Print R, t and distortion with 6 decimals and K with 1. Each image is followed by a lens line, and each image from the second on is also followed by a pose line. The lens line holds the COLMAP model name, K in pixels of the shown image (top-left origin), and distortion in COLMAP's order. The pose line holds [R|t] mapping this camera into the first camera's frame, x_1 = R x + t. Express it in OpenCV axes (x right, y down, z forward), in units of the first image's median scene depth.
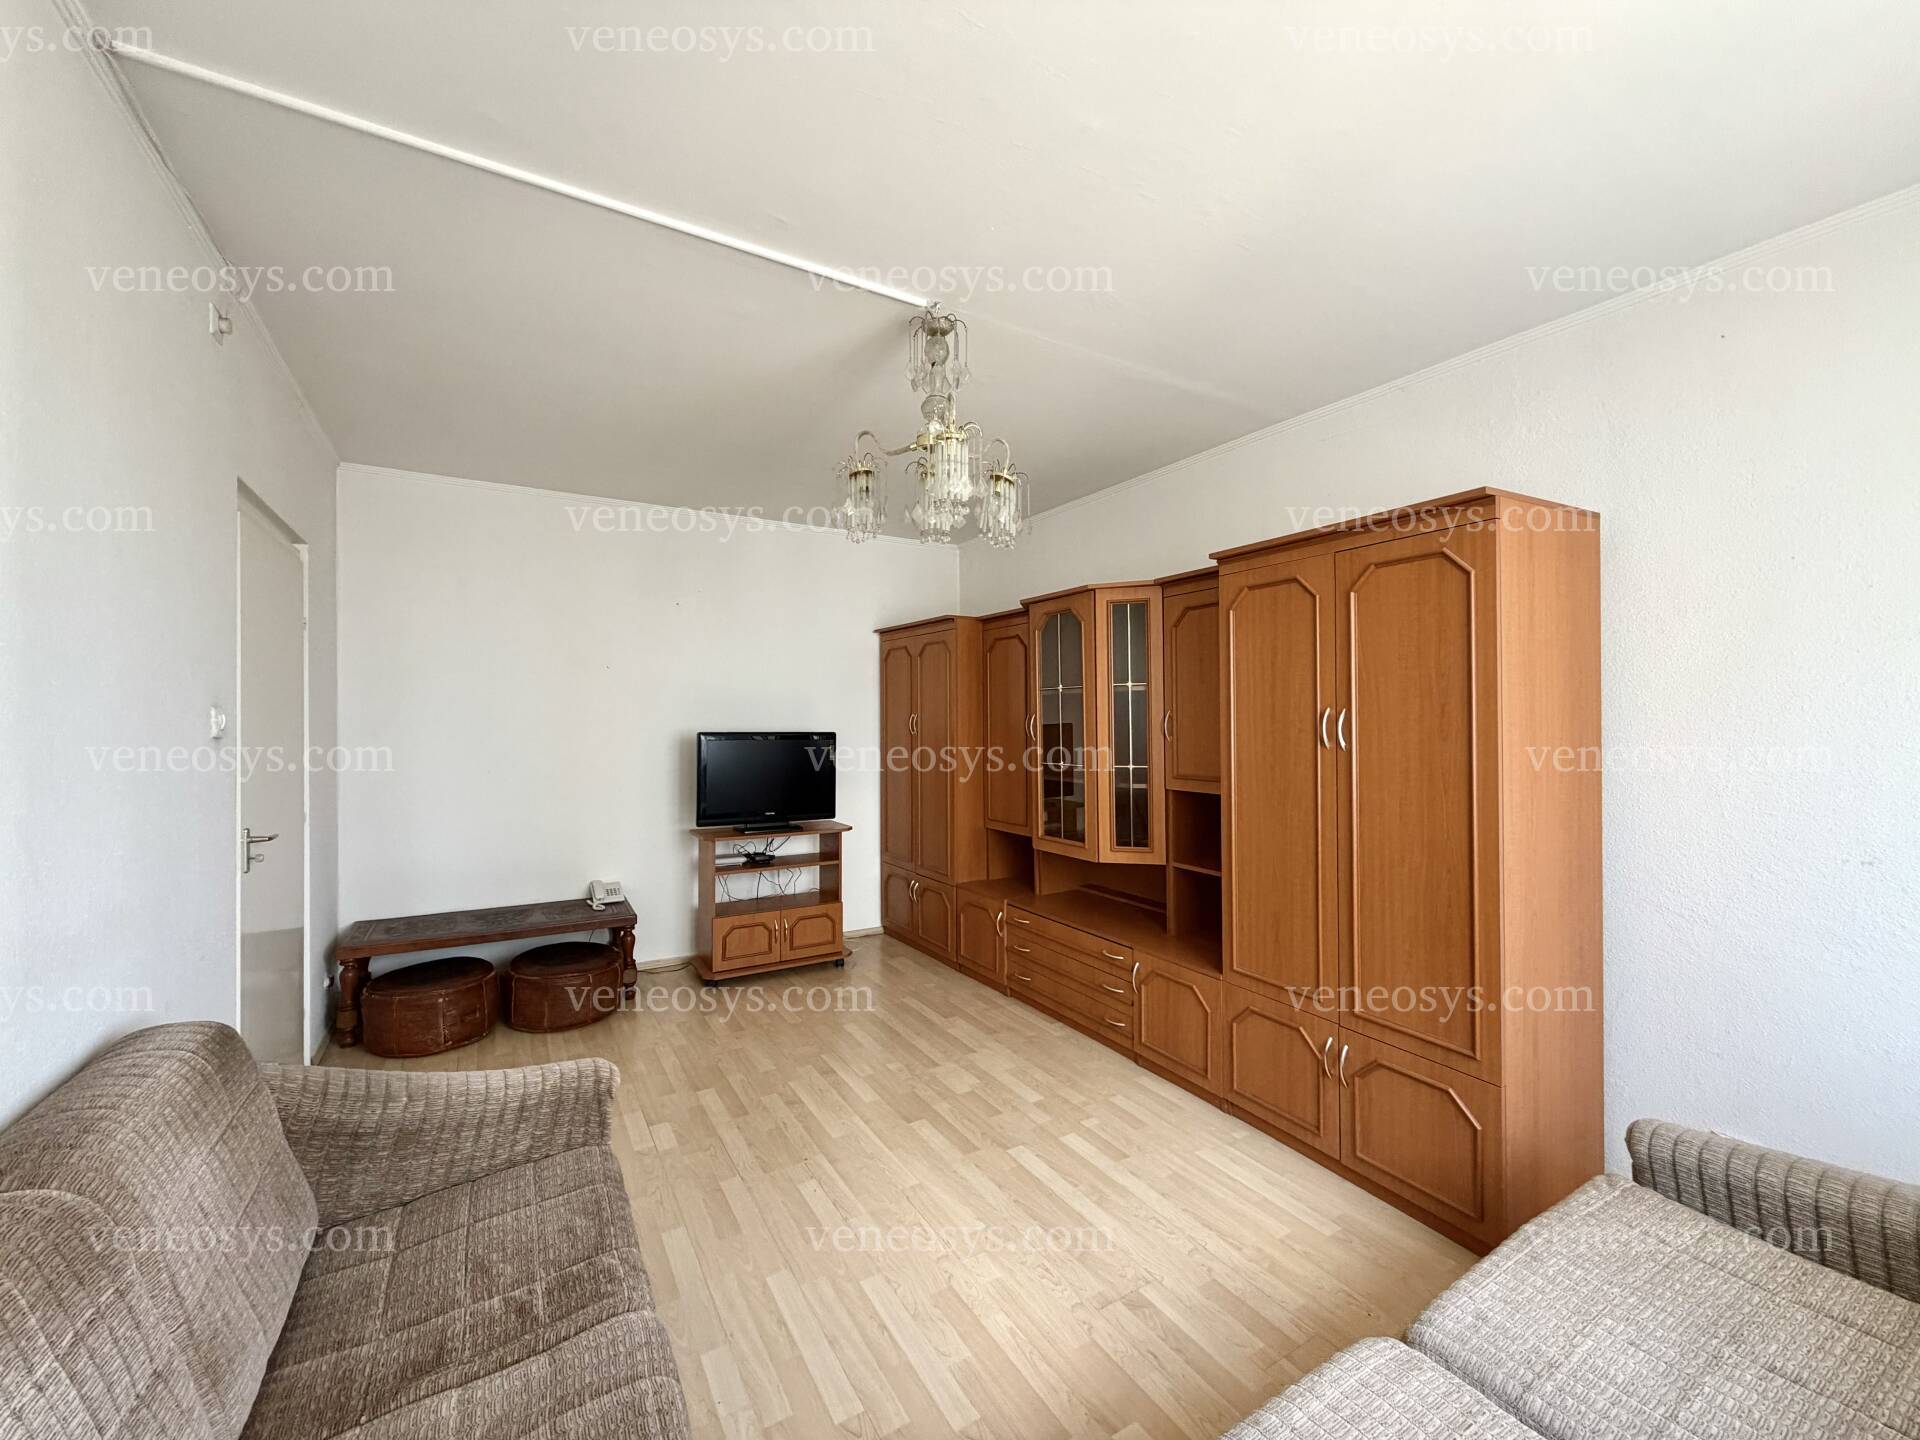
lens RADIAL K [[765.5, 0, 953.1], [0, 765.5, 718.1], [0, 0, 1]] dist [-0.001497, -0.000183]
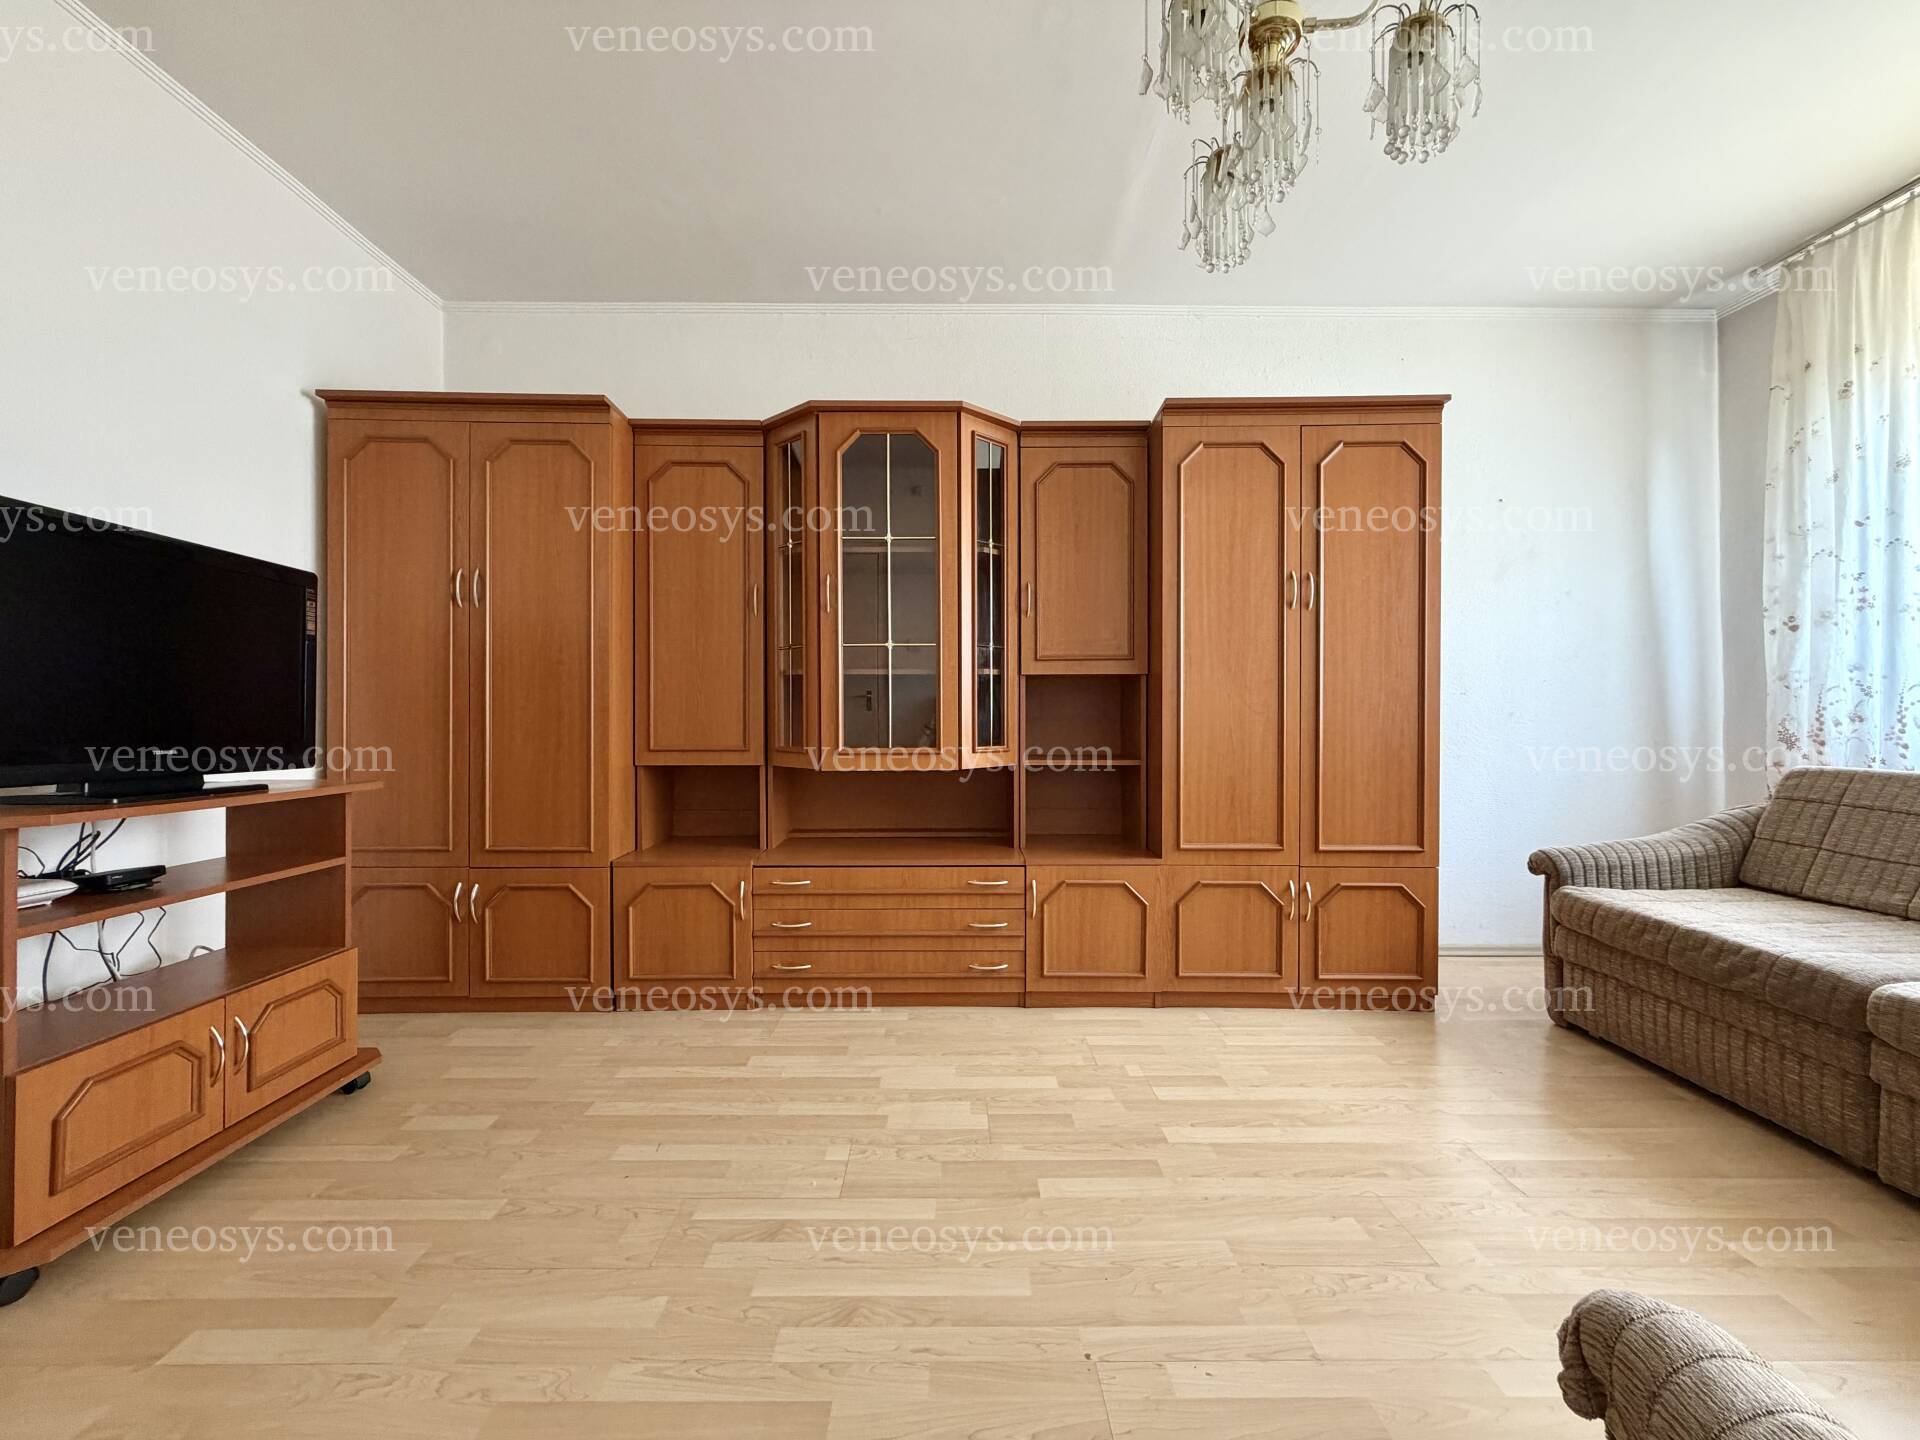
lens RADIAL K [[765.5, 0, 953.1], [0, 765.5, 718.1], [0, 0, 1]] dist [-0.001497, -0.000183]
pose [[0.506525, 0.003740, 0.862217, -0.481139], [-0.003896, 0.999990, -0.002049, 0.141030], [-0.862217, -0.002322, 0.506534, 0.628570]]
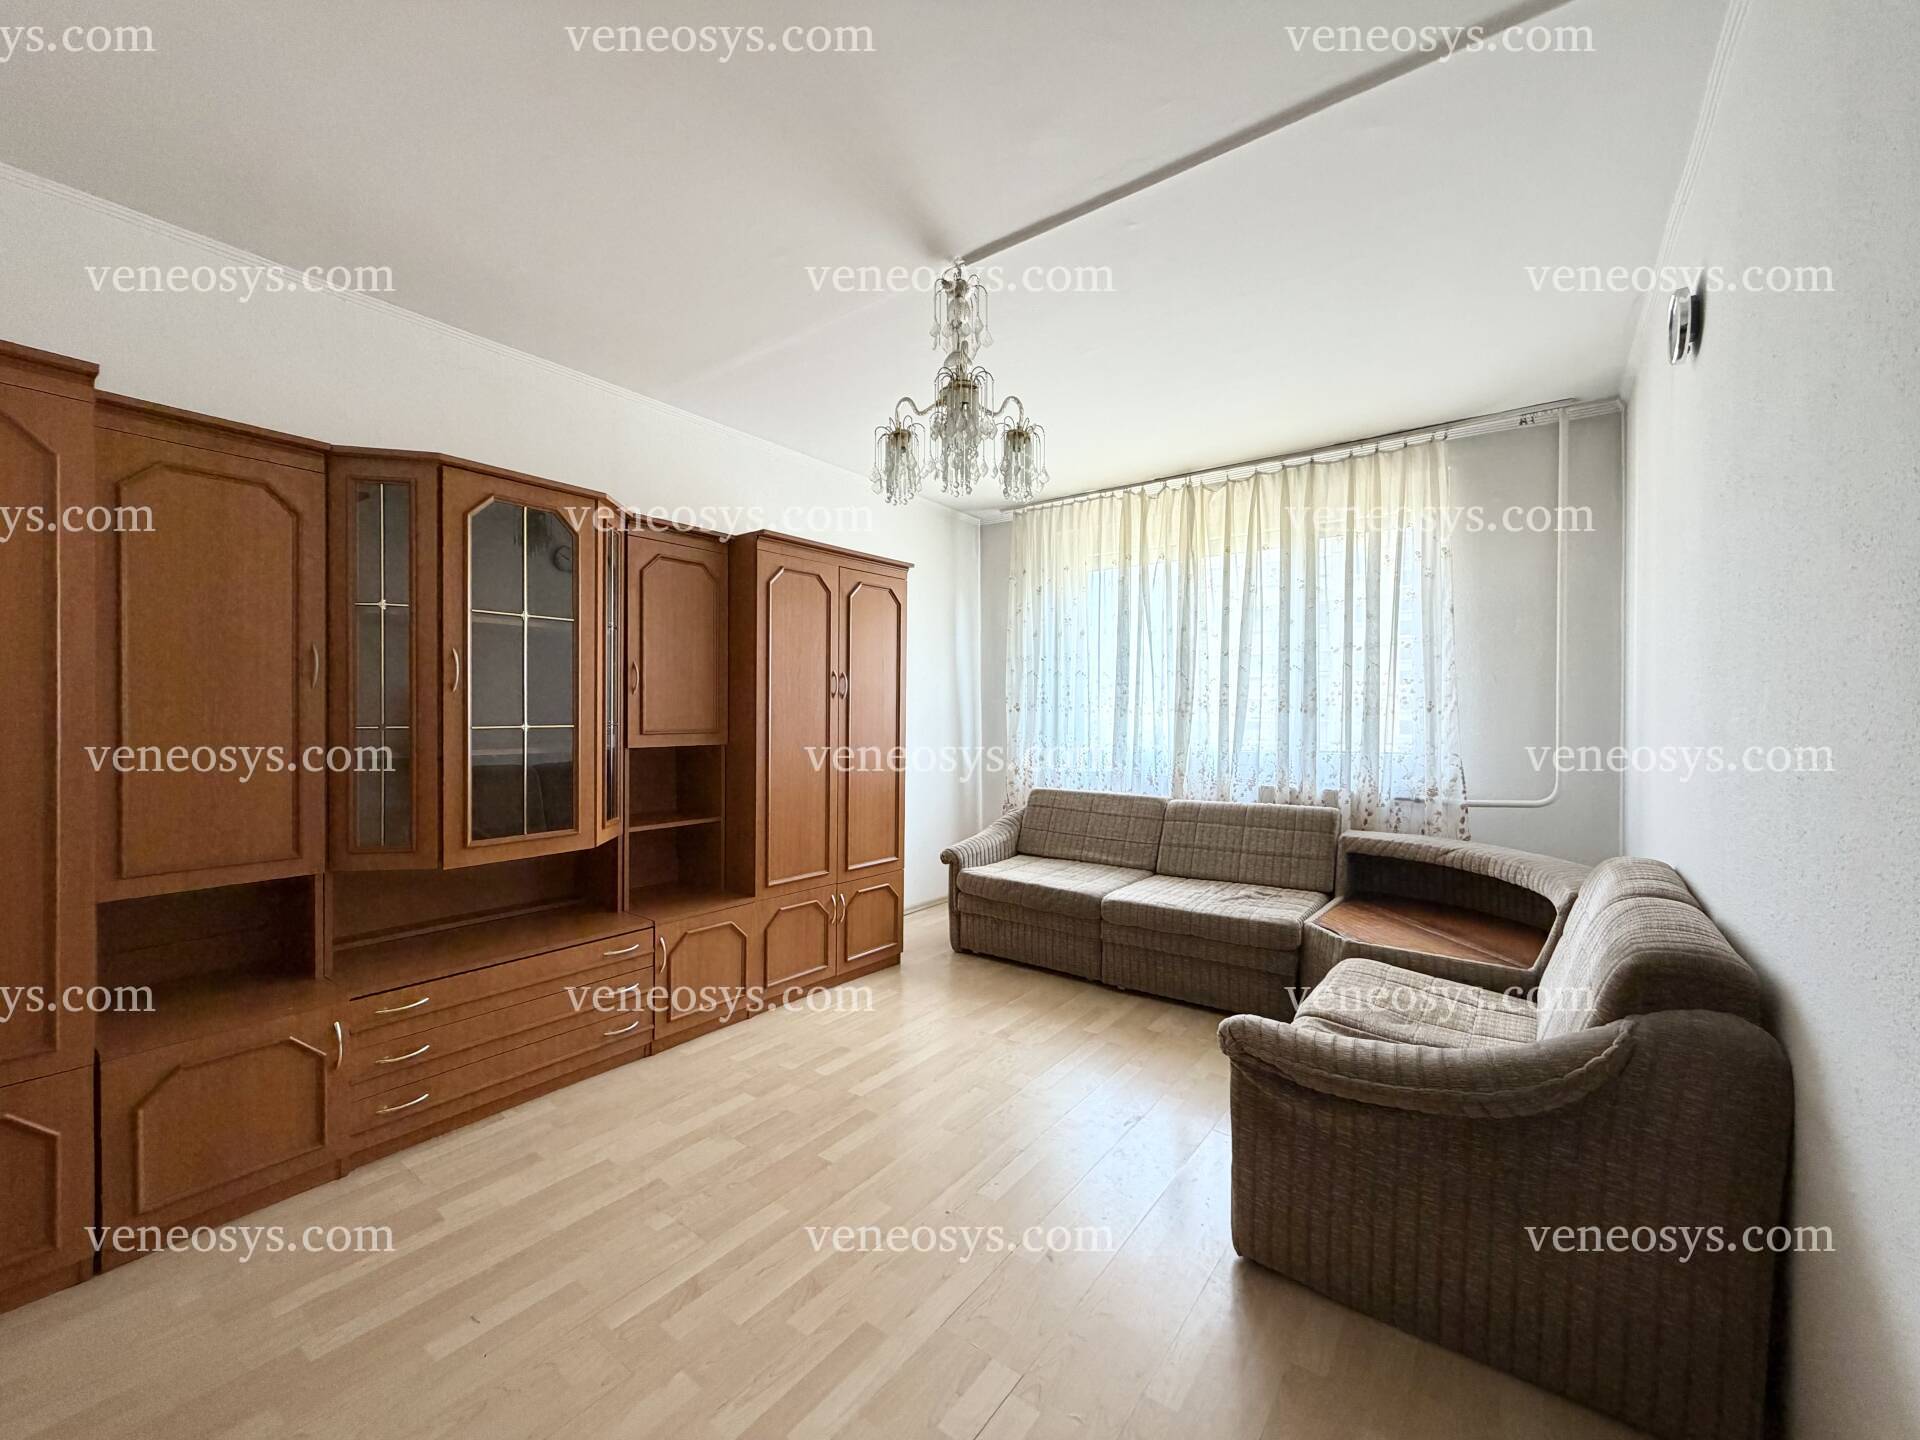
lens RADIAL K [[763.0, 0, 954.0], [0, 763.0, 717.8], [0, 0, 1]] dist [0.000986, 0.000131]
pose [[-0.379746, -0.003056, 0.925086, -0.688381], [-0.006026, 0.999981, 0.000829, 0.053233], [-0.925071, -0.005260, -0.379757, 0.972839]]
